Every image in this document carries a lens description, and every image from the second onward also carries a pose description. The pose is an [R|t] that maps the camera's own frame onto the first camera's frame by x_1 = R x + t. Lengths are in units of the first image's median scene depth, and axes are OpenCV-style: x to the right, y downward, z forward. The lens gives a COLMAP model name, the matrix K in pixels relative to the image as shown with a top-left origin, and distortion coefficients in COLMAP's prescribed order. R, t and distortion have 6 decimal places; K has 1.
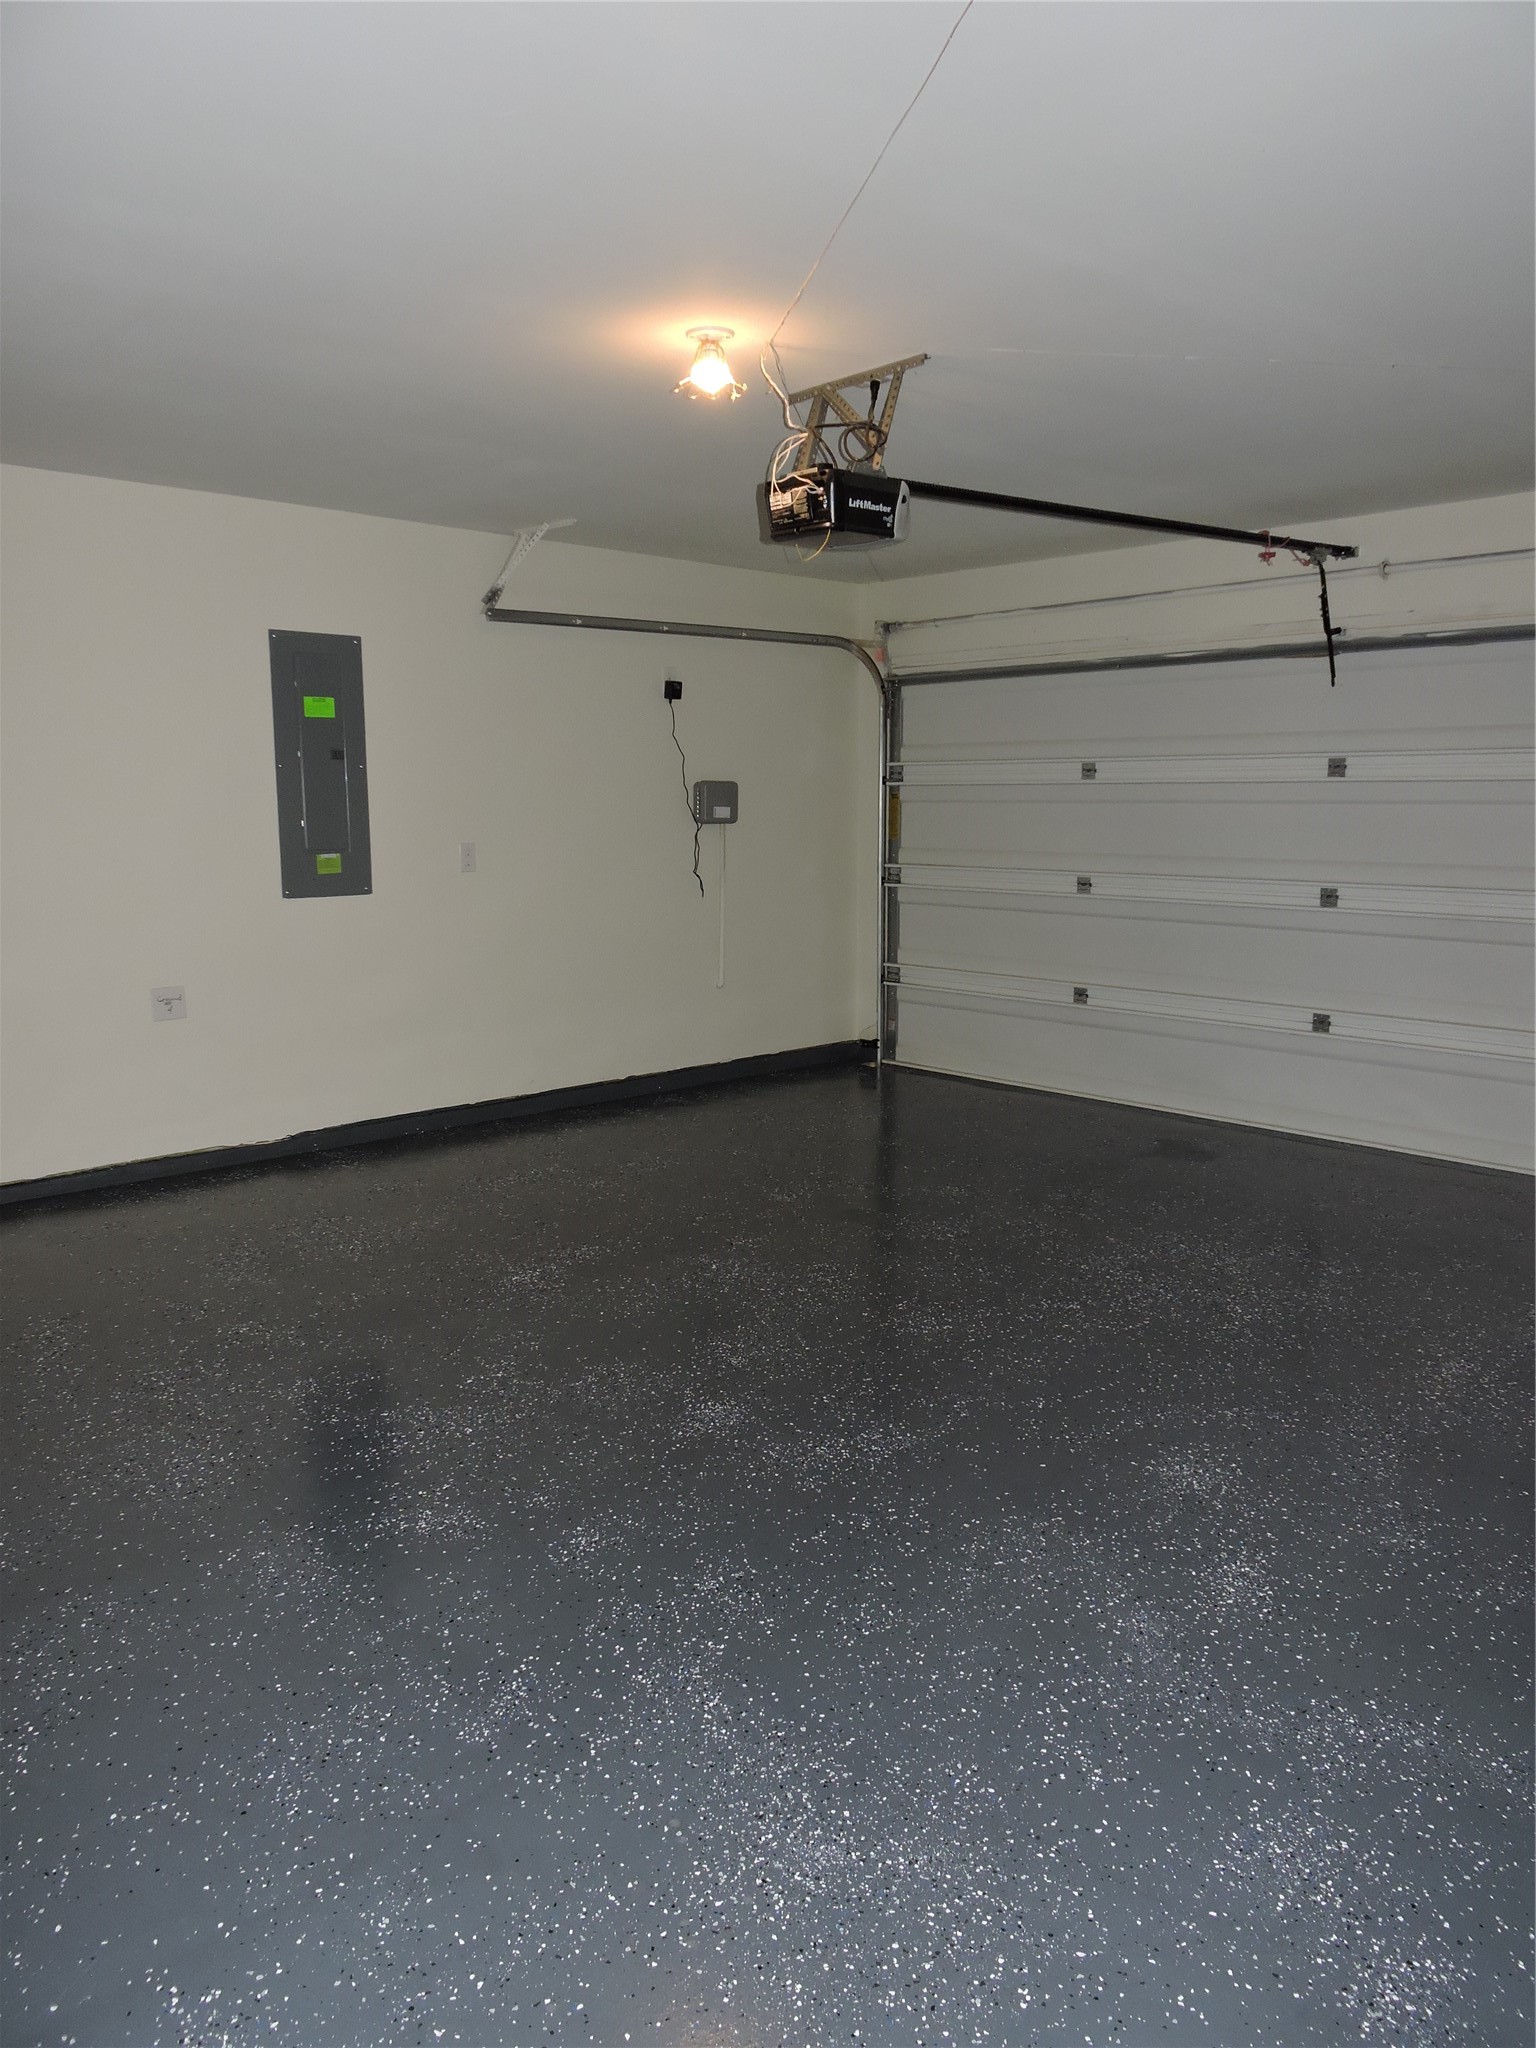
lens RADIAL K [[1455.5, 0, 751.3], [0, 1455.5, 1028.2], [0, 0, 1]] dist [-0.003387, -0.001703]
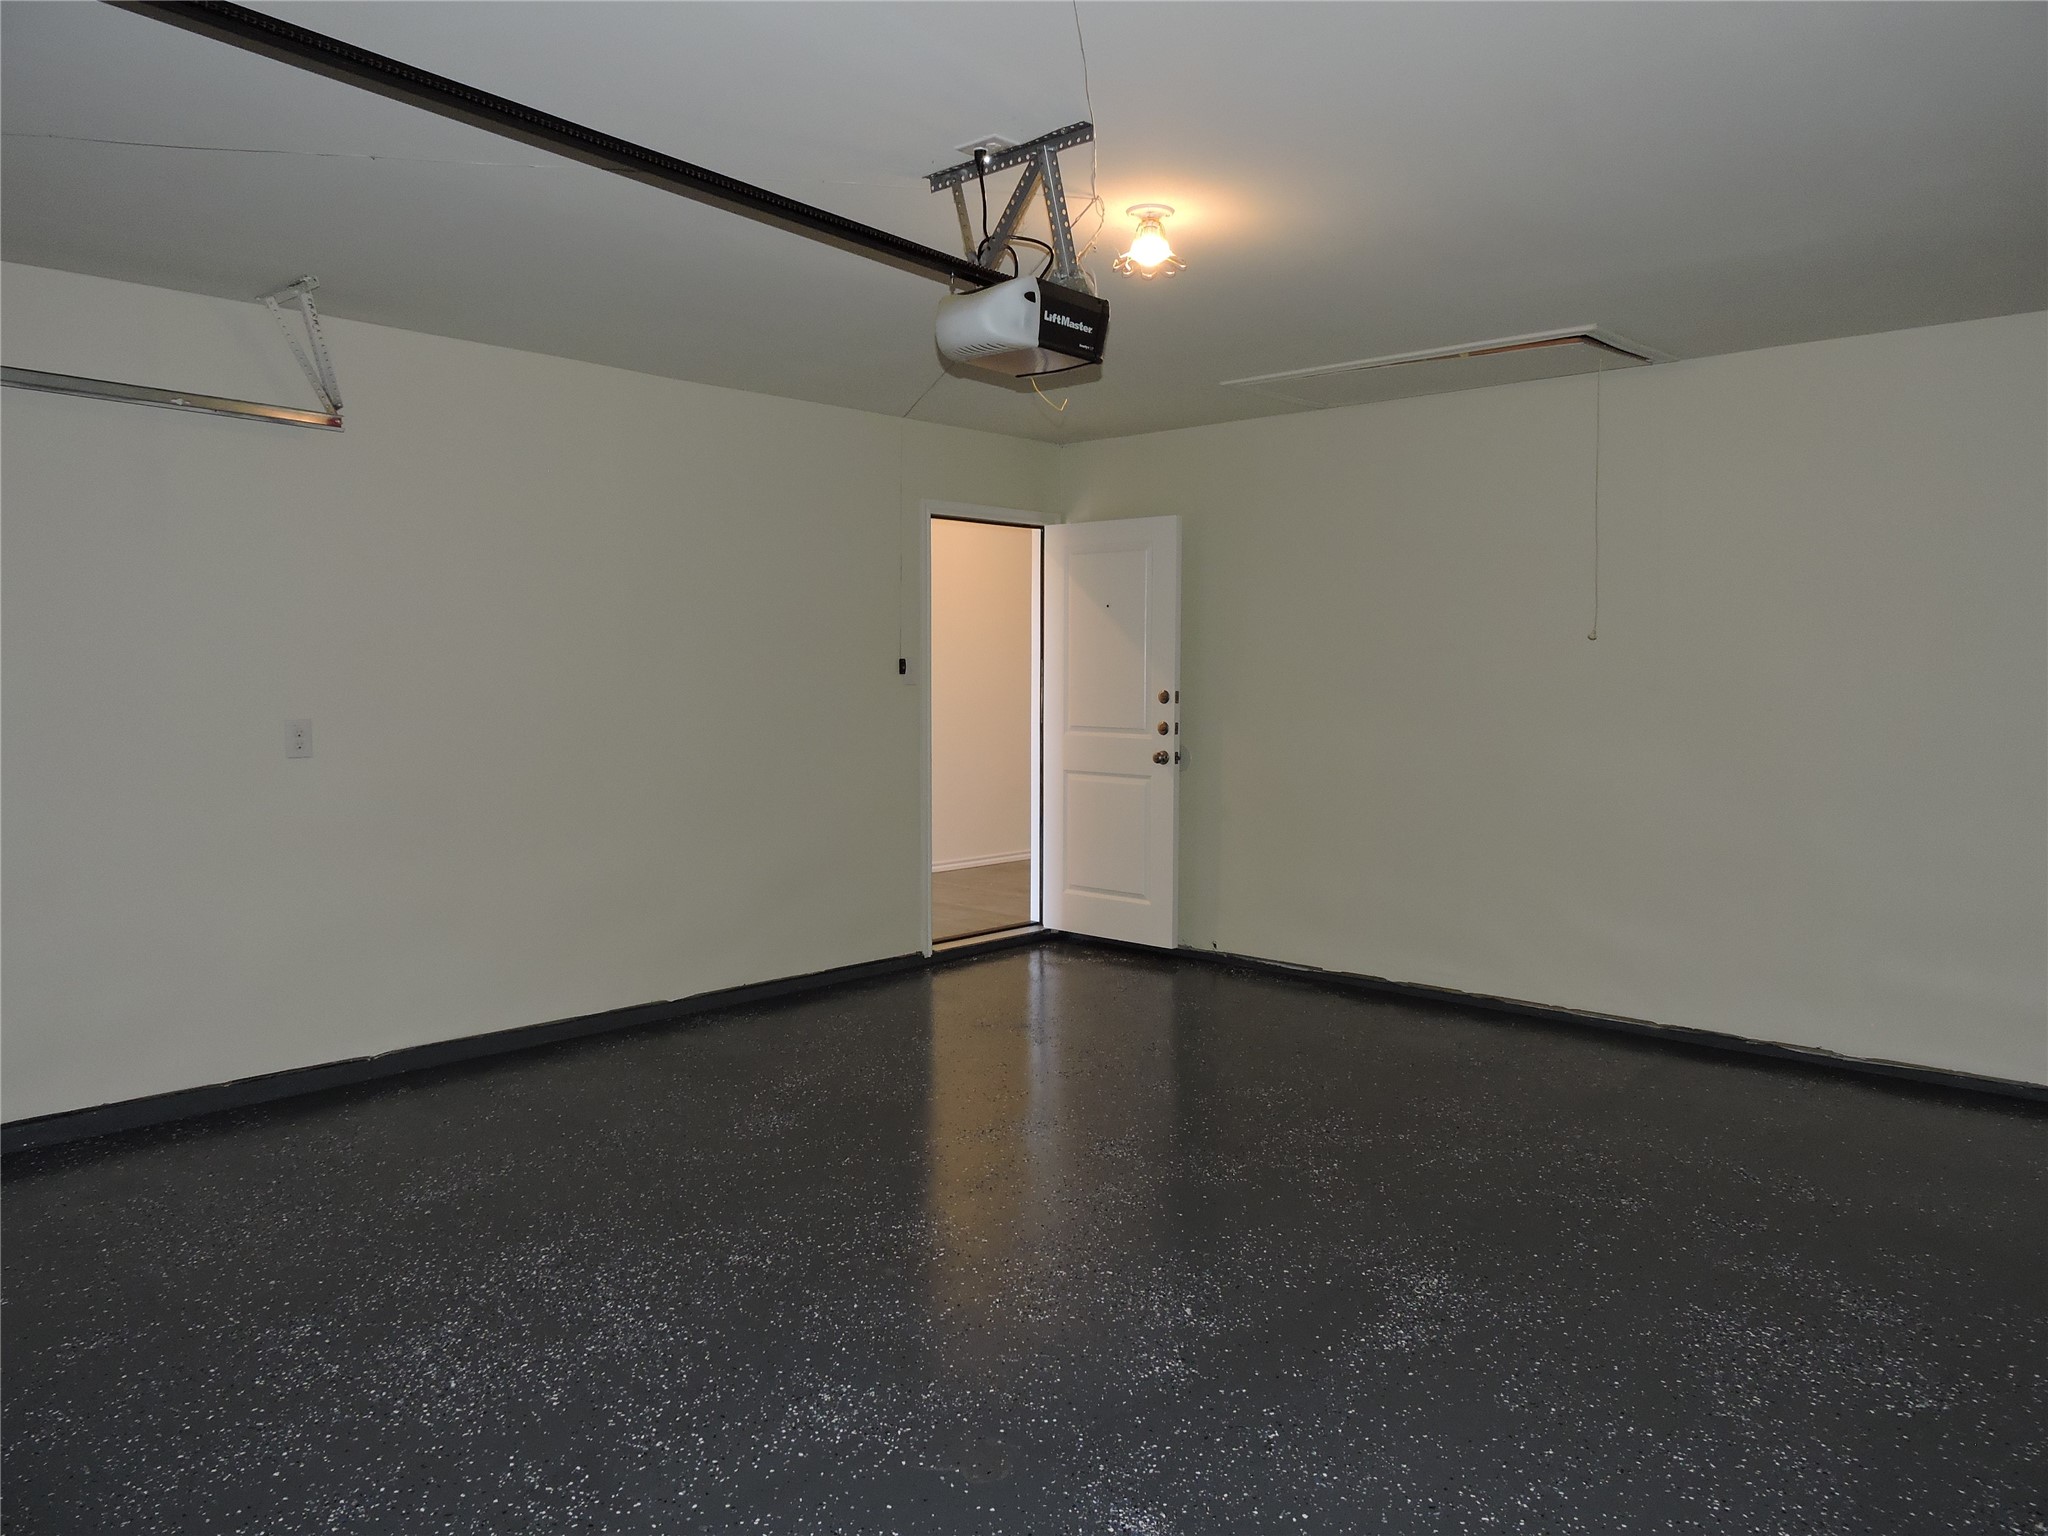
lens RADIAL K [[1455.5, 0, 1027.3], [0, 1455.5, 775.0], [0, 0, 1]] dist [-0.003387, -0.001703]
pose [[-0.997608, 0.004177, -0.068993, 0.108655], [-0.011827, 0.973136, 0.229929, -0.272871], [0.068100, 0.230195, -0.970759, 1.741264]]
